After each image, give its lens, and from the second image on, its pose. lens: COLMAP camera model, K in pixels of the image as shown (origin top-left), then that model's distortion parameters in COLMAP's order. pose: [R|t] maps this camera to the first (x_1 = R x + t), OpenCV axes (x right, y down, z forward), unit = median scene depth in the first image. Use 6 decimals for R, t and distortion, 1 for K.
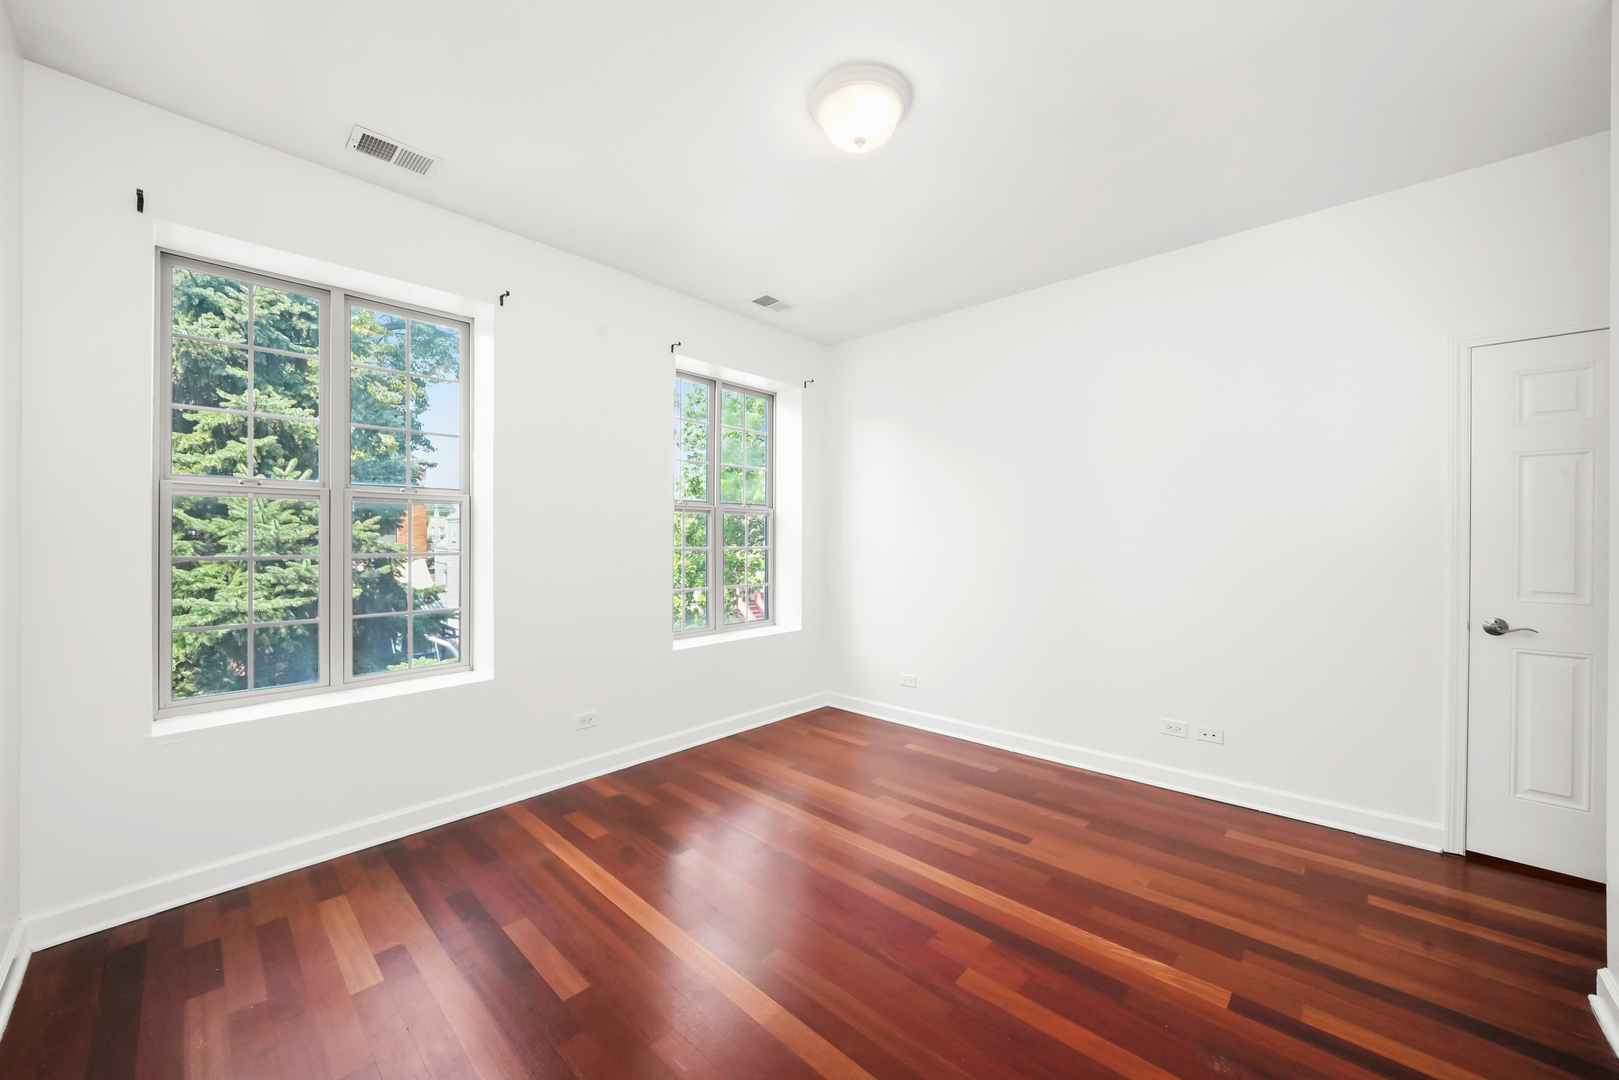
lens RADIAL K [[613.3, 0, 807.5], [0, 613.3, 537.1], [0, 0, 1]] dist [-0.011785, 0.000053]
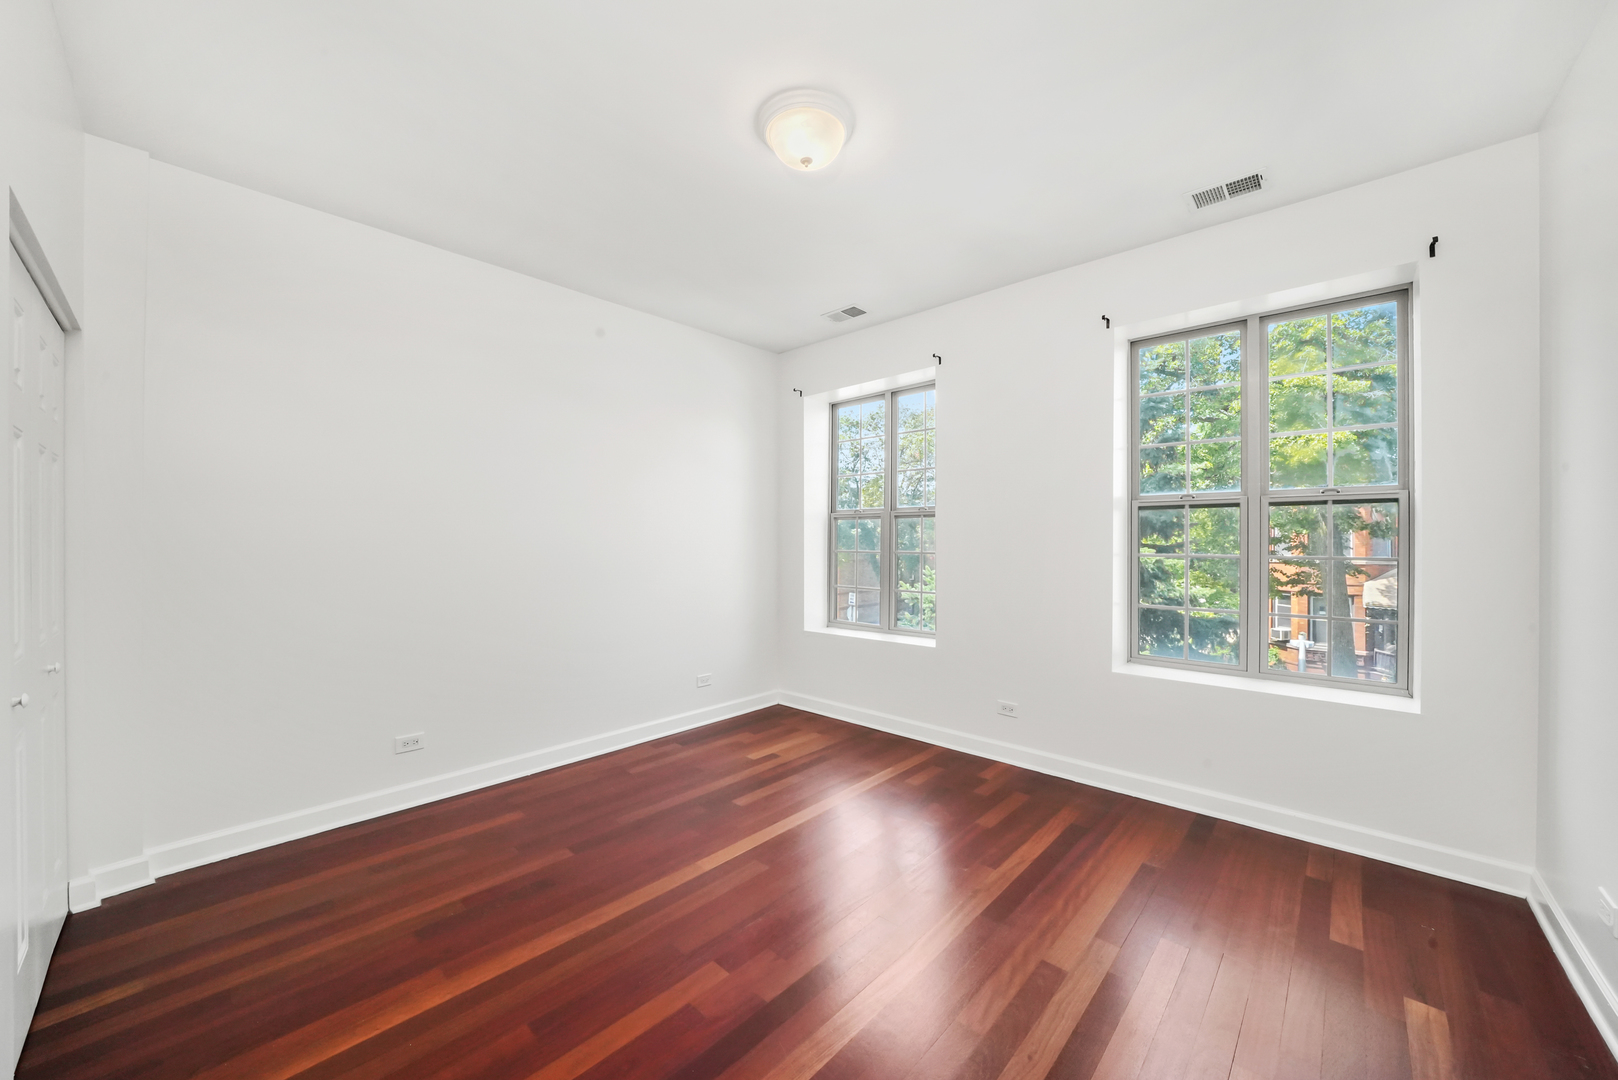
lens RADIAL K [[587.5, 0, 802.1], [0, 587.5, 544.0], [0, 0, 1]] dist [0.000056, 0.000052]
pose [[-0.004331, -0.008423, -0.999955, 0.701674], [-0.013376, 0.999876, -0.008364, 0.021398], [0.999901, 0.013340, -0.004443, 0.651755]]
